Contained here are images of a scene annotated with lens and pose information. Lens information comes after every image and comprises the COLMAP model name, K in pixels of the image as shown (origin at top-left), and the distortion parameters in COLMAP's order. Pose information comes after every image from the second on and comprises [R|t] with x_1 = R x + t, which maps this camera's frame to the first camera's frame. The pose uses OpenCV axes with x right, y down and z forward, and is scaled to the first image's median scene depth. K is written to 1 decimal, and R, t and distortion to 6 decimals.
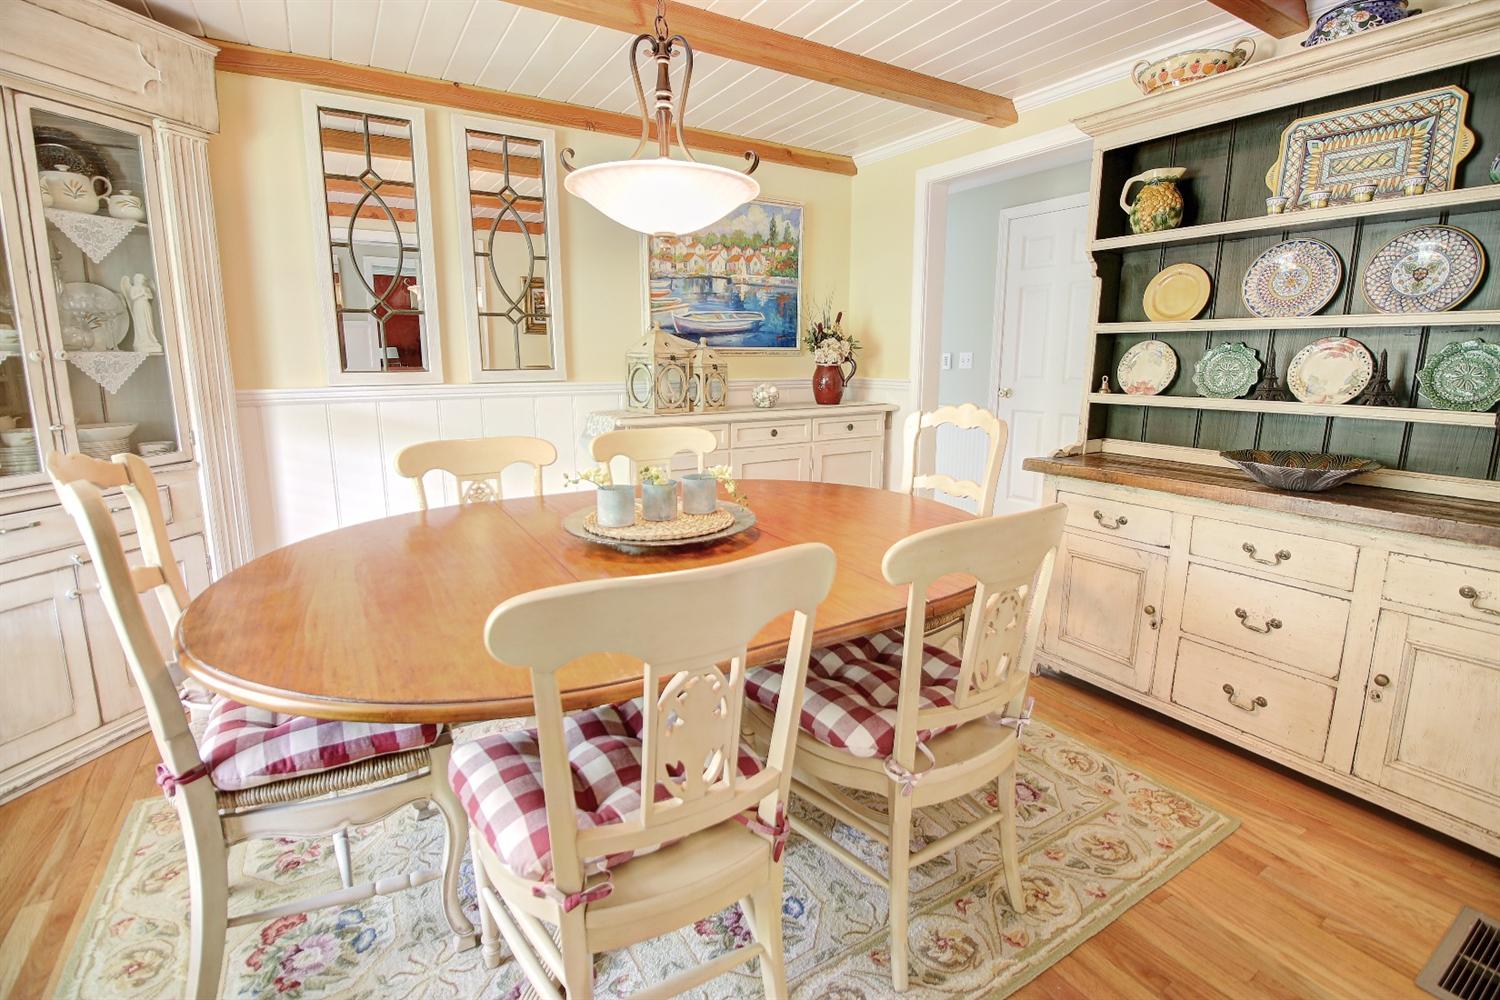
lens RADIAL K [[685.3, 0, 747.1], [0, 685.3, 472.6], [0, 0, 1]] dist [-0.000160, -0.013648]
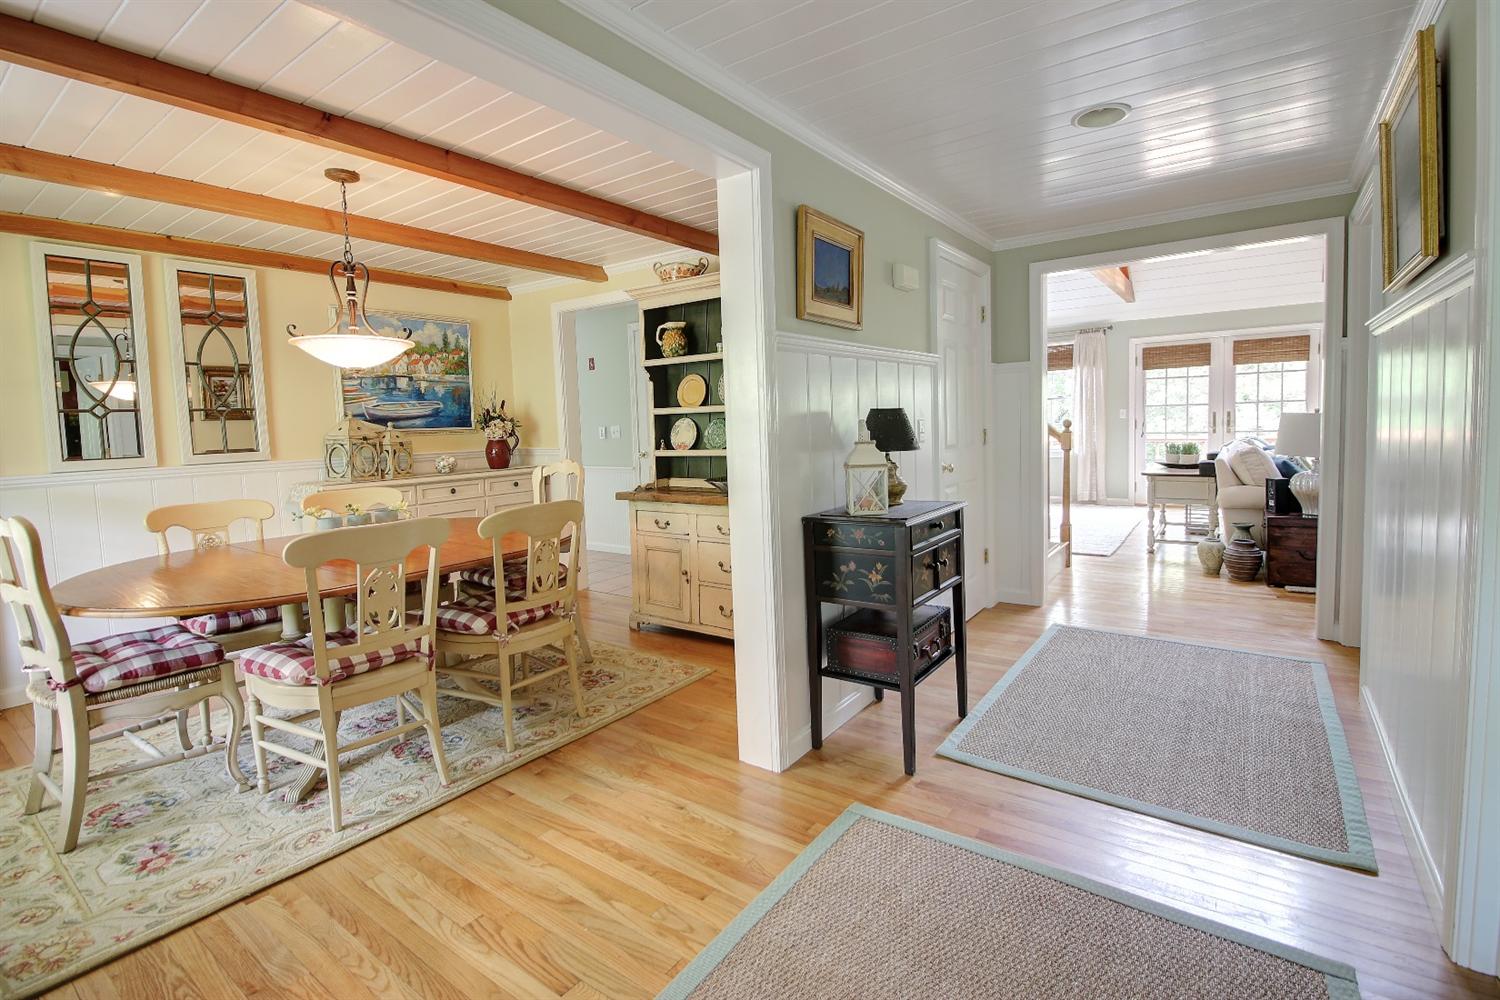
lens RADIAL K [[685.3, 0, 747.1], [0, 685.3, 472.6], [0, 0, 1]] dist [-0.000160, -0.013648]
pose [[0.920097, -0.056703, 0.387564, 0.064859], [0.095852, 0.991977, -0.082426, 0.091246], [-0.379781, 0.112989, 0.918150, -0.574611]]
